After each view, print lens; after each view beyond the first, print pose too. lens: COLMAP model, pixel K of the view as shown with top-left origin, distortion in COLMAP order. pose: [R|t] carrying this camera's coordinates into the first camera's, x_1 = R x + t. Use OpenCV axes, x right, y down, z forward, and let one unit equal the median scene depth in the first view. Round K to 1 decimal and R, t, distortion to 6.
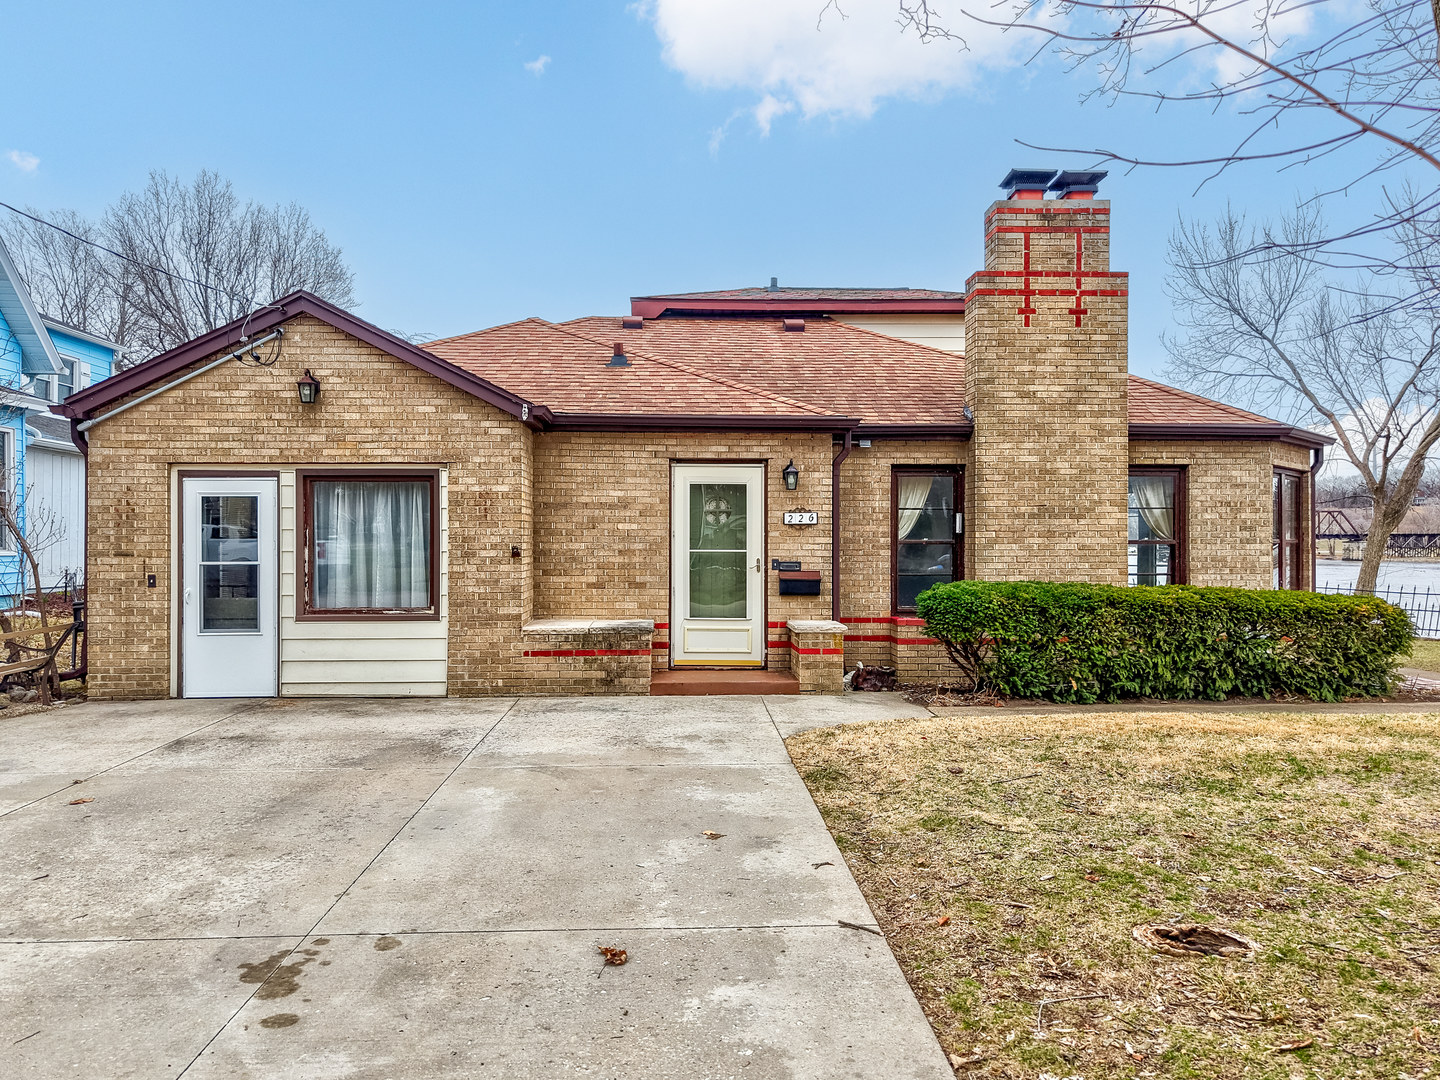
lens RADIAL K [[966.7, 0, 720.0], [0, 966.7, 540.0], [0, 0, 1]] dist [0.088538, -0.156363]
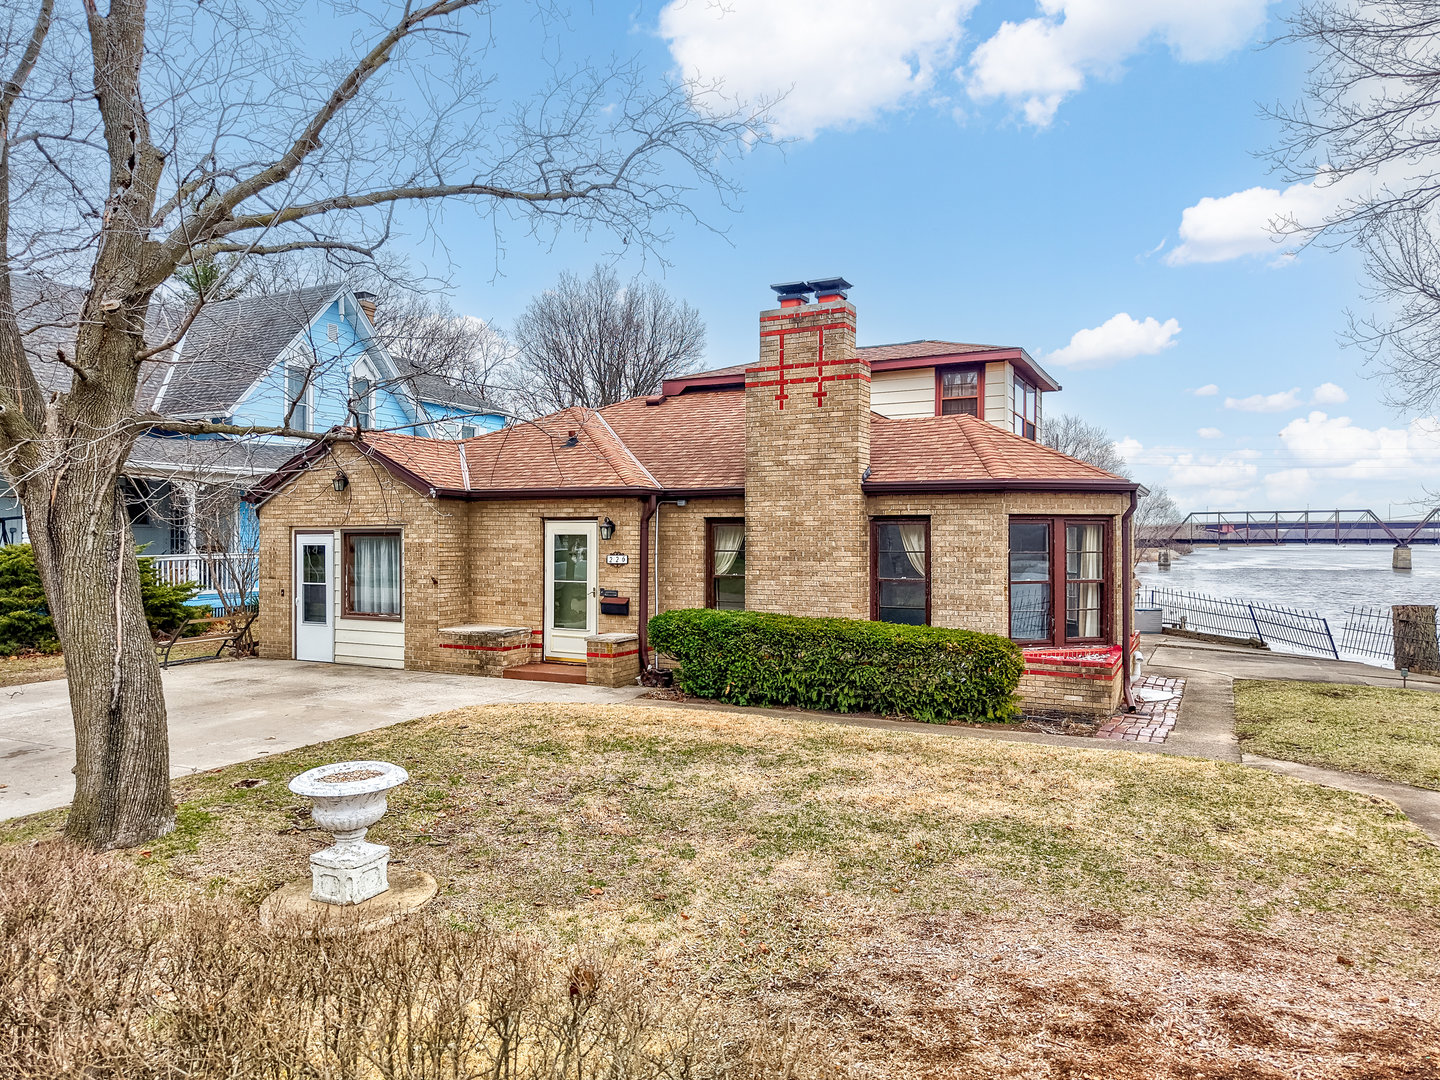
lens RADIAL K [[966.7, 0, 720.0], [0, 966.7, 540.0], [0, 0, 1]] dist [0.088538, -0.156363]
pose [[0.869935, 0.001801, -0.493162, 0.904879], [-0.001711, 0.999998, 0.000634, -0.051960], [0.493163, 0.000293, 0.869937, -0.137821]]
